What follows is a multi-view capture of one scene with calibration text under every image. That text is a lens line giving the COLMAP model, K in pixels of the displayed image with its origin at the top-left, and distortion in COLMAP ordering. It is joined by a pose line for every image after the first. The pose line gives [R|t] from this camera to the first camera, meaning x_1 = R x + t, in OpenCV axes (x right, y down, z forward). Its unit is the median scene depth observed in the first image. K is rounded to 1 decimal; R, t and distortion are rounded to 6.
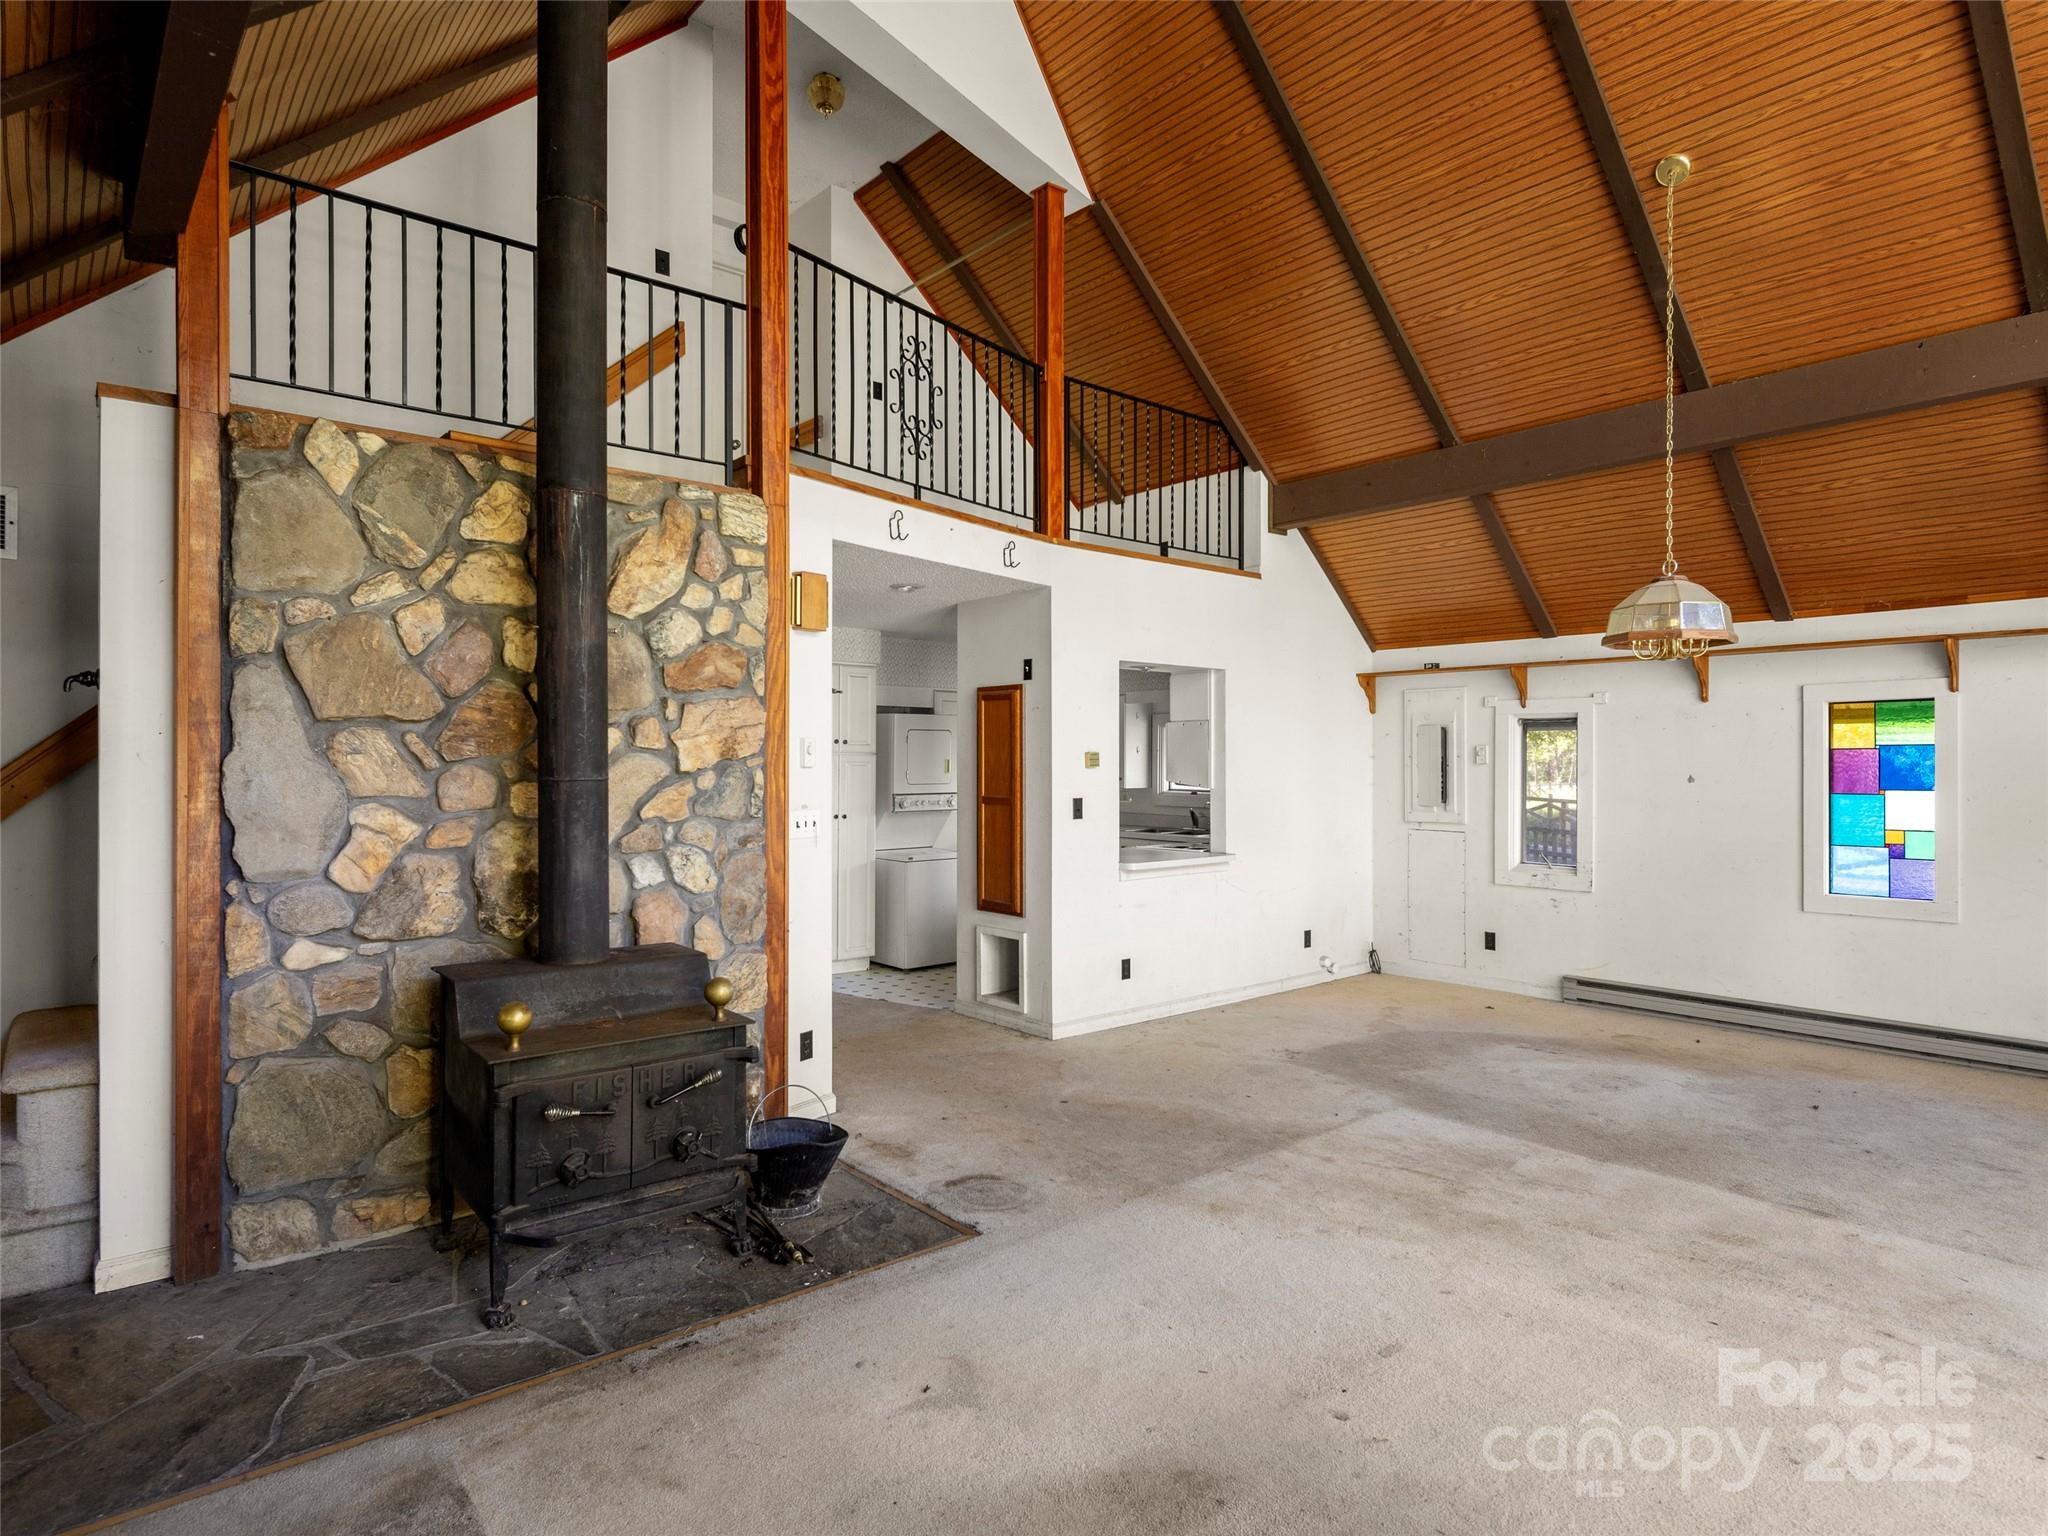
lens RADIAL K [[1138.6, 0, 1024.0], [0, 1138.6, 768.0], [0, 0, 1]] dist [0.000655, -0.001696]
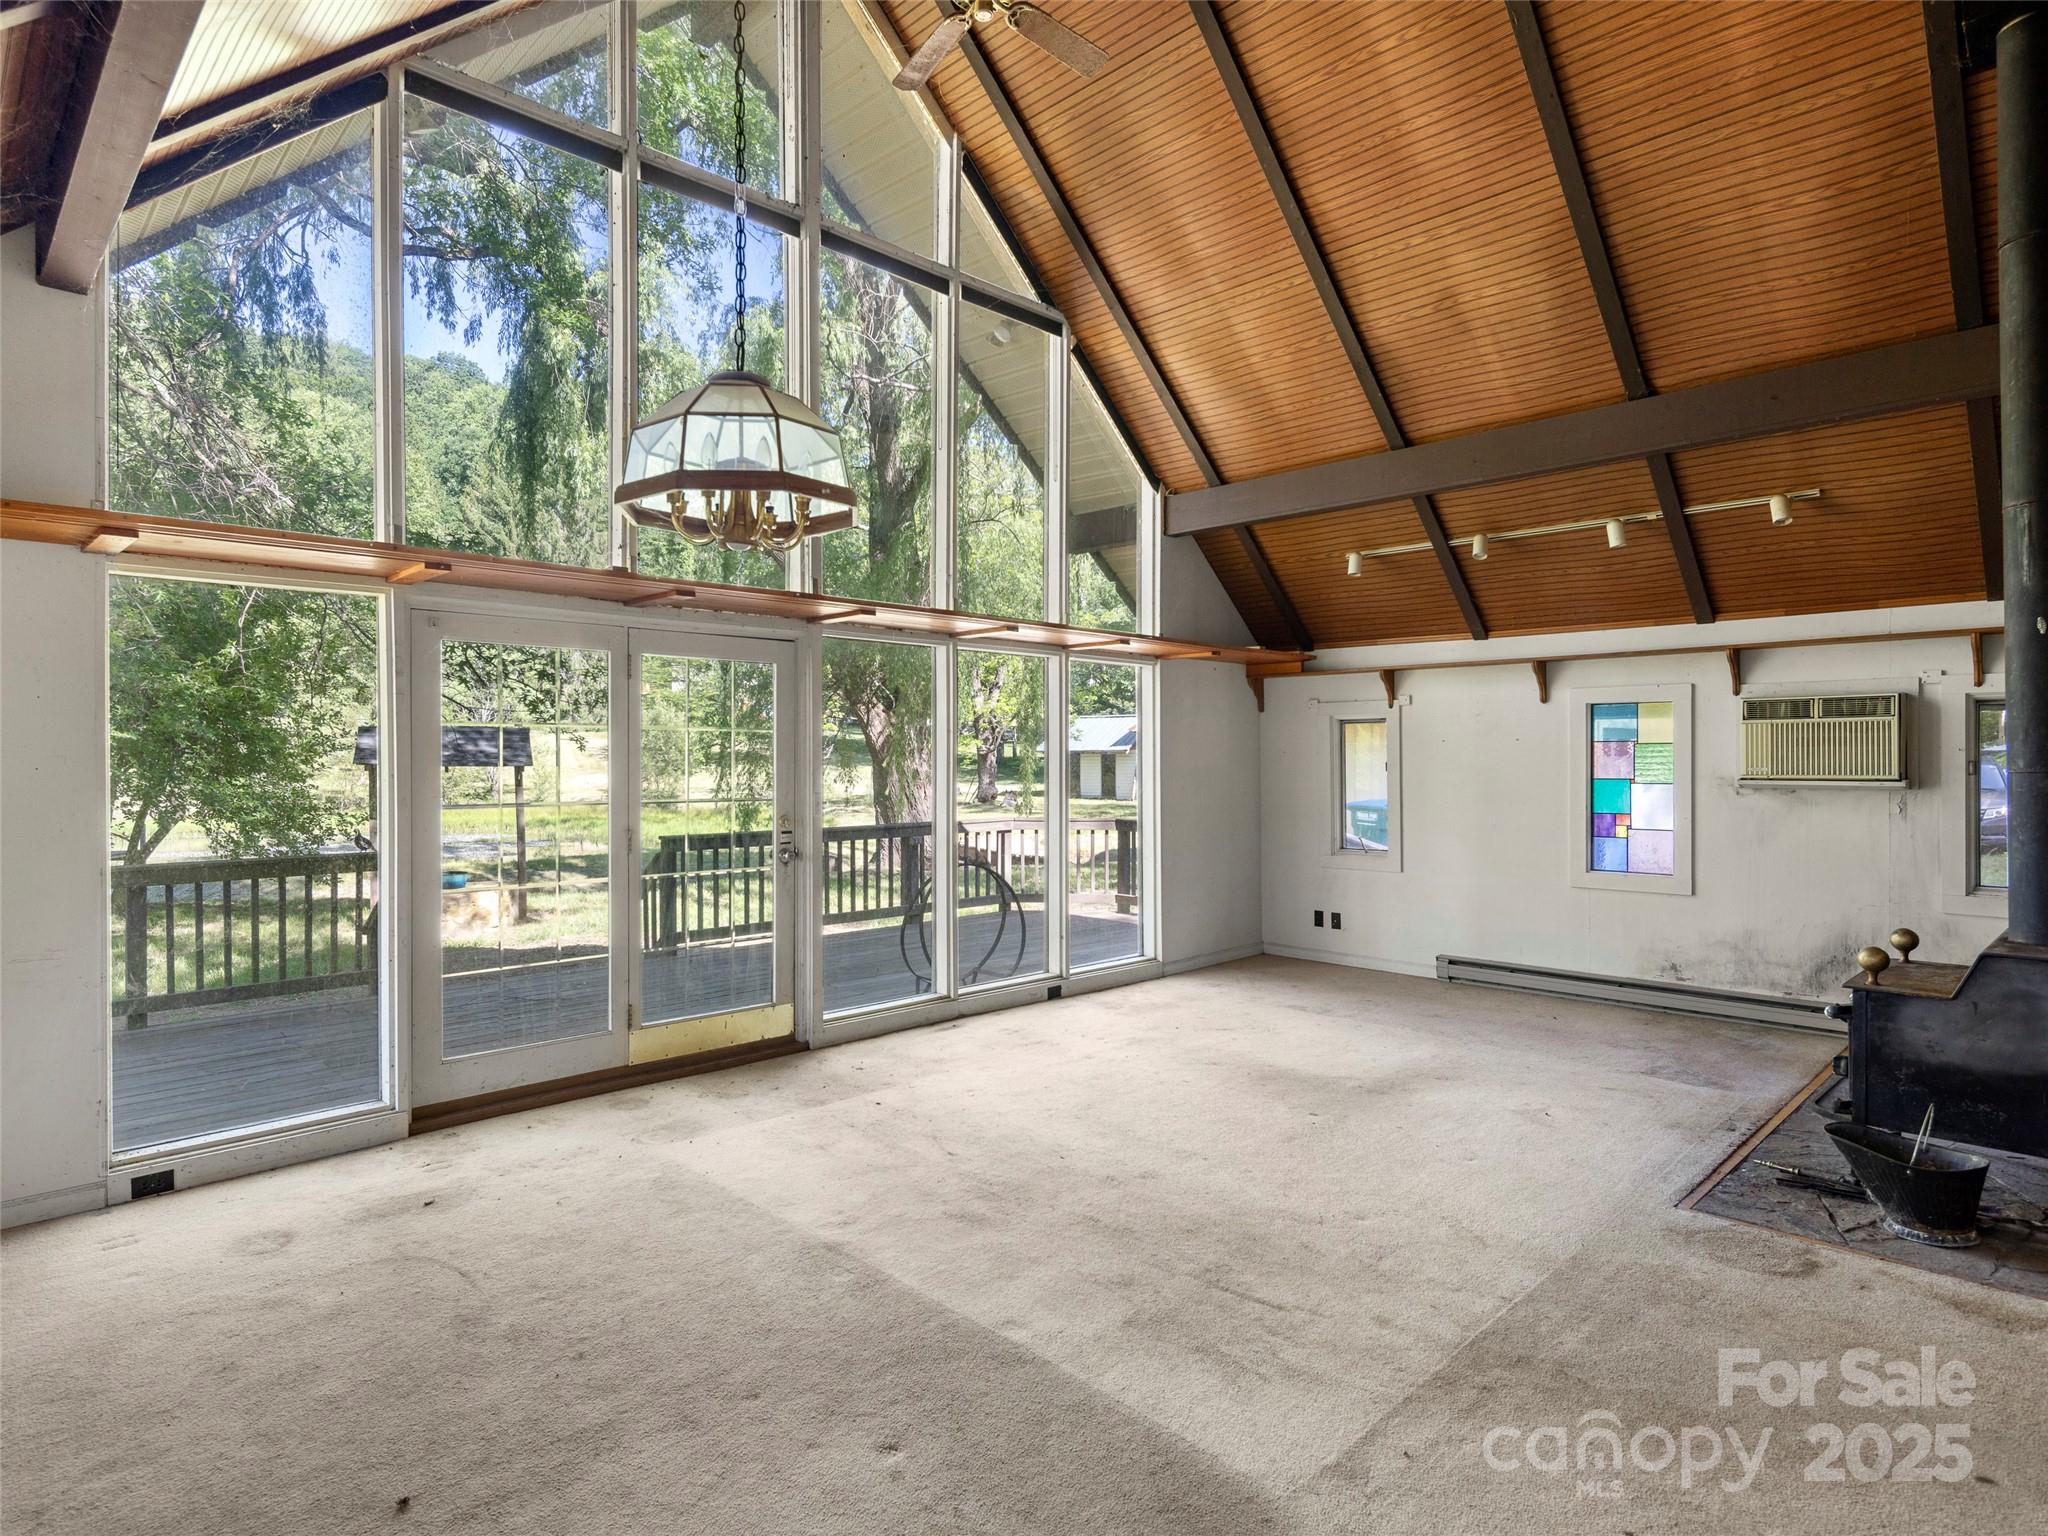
lens RADIAL K [[1124.3, 0, 991.4], [0, 1124.3, 763.7], [0, 0, 1]] dist [0.000625, -0.000712]
pose [[-0.997791, 0.002262, -0.066386, 0.560912], [0.001772, 0.999971, 0.007439, -0.005884], [0.066401, 0.007305, -0.997766, 1.696824]]
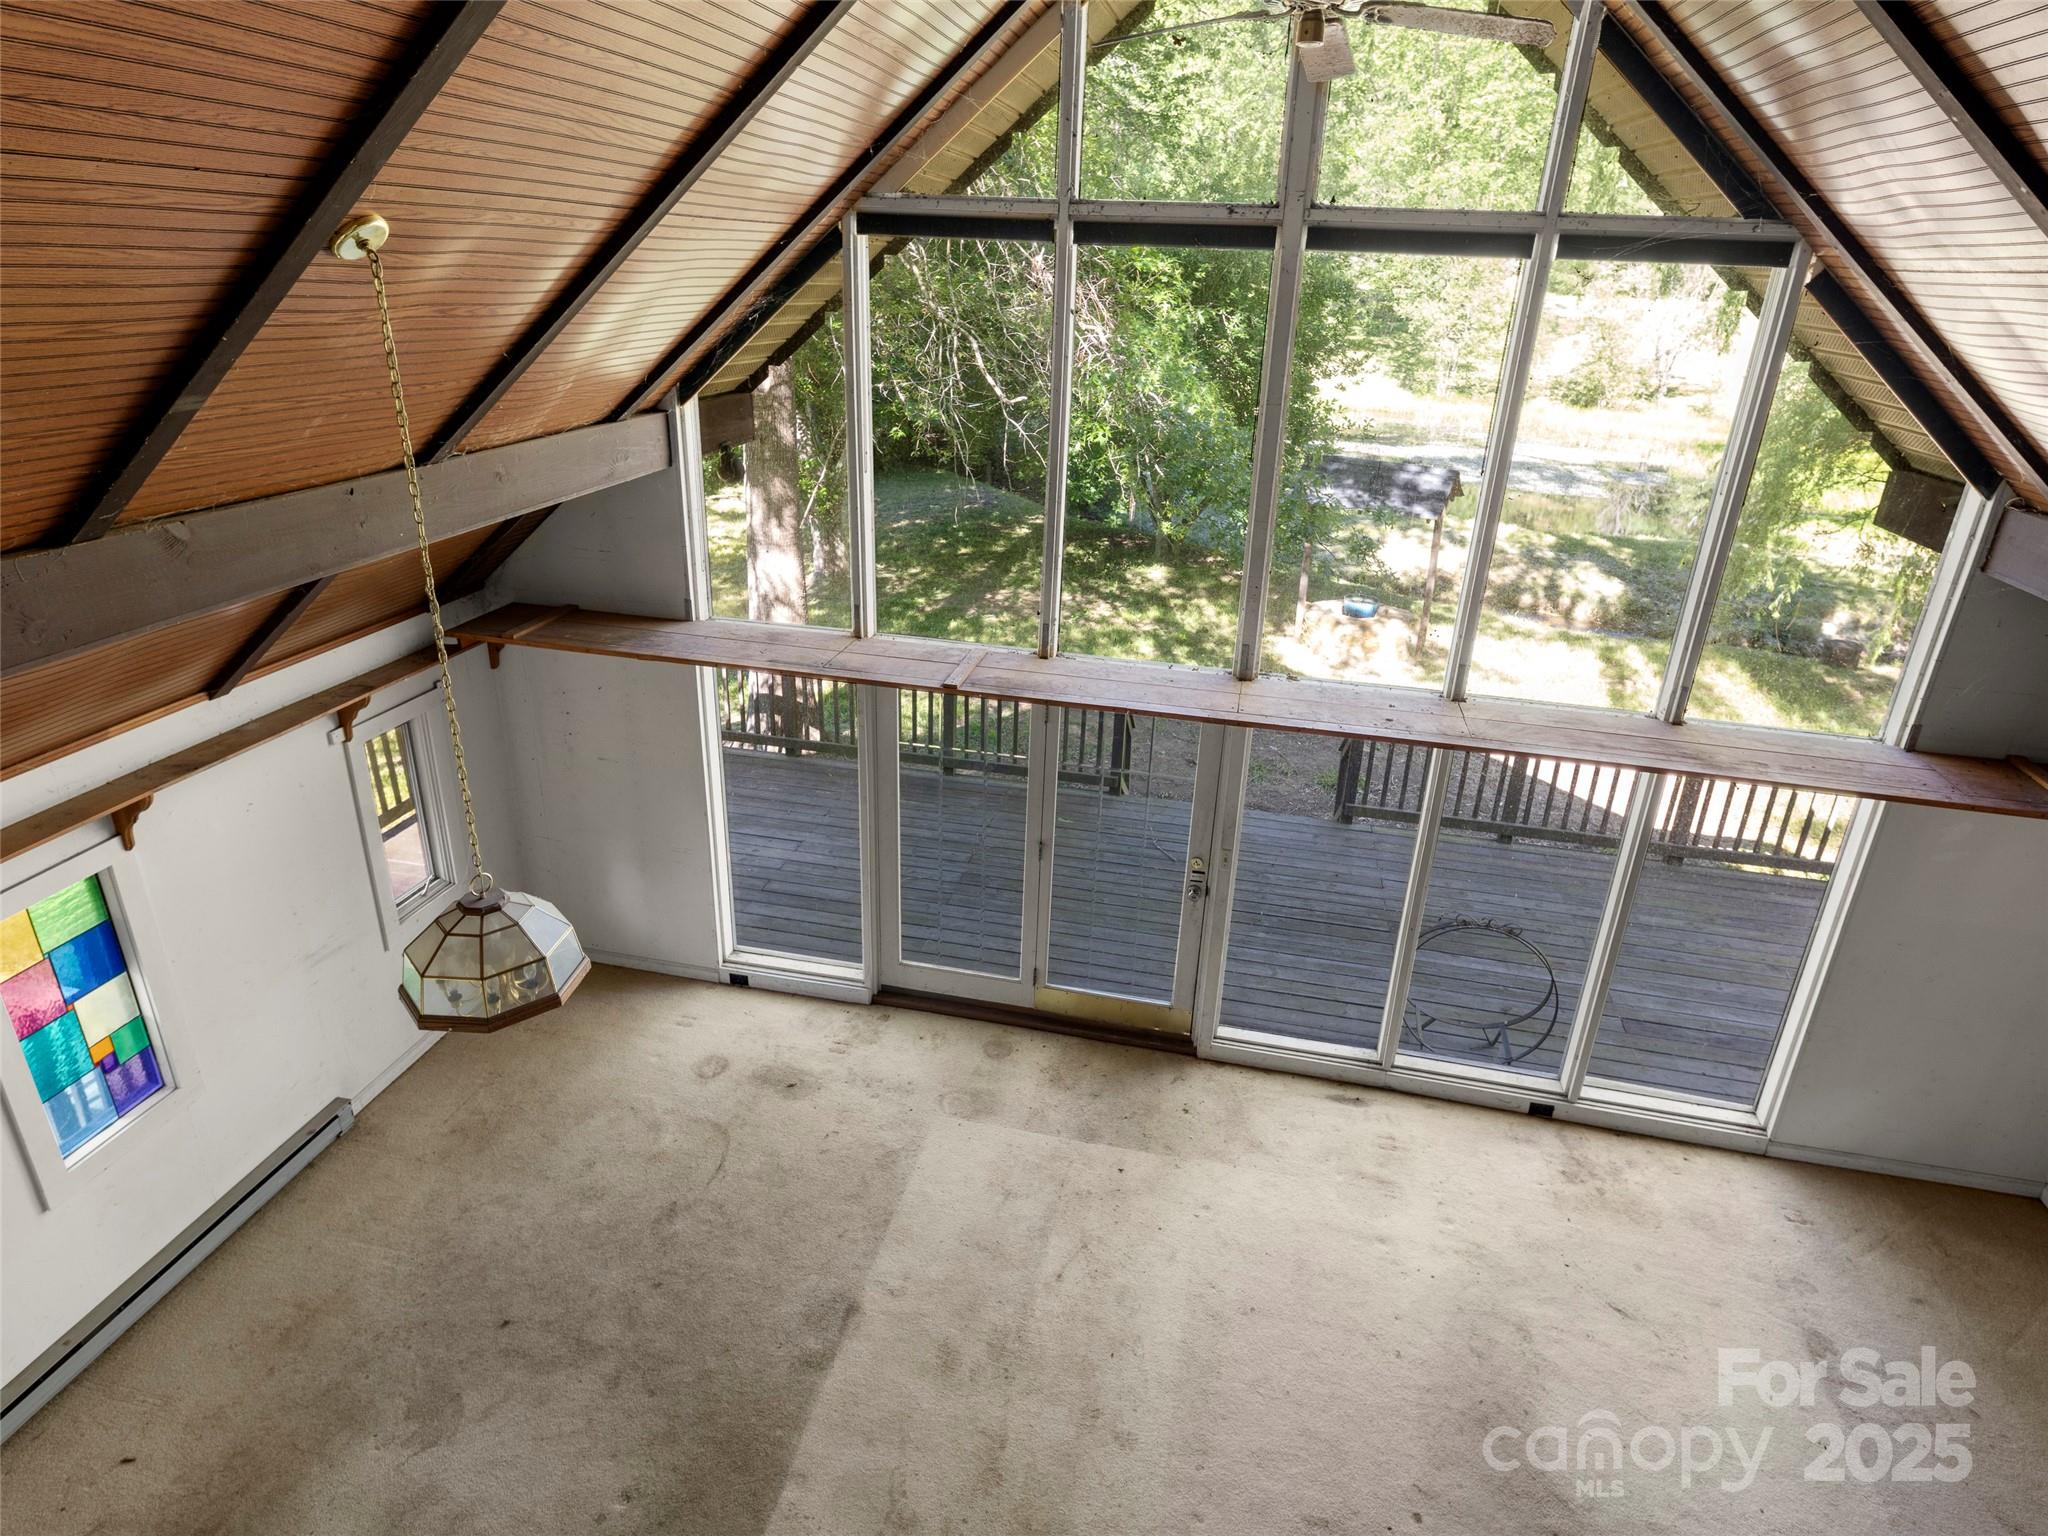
lens RADIAL K [[1115.2, 0, 1033.5], [0, 1115.2, 721.8], [0, 0, 1]] dist [0.002196, -0.001630]
pose [[-0.619162, -0.314118, 0.719700, -0.089702], [-0.033478, 0.926234, 0.375460, -0.596026], [-0.784549, 0.208376, -0.584005, 1.262478]]
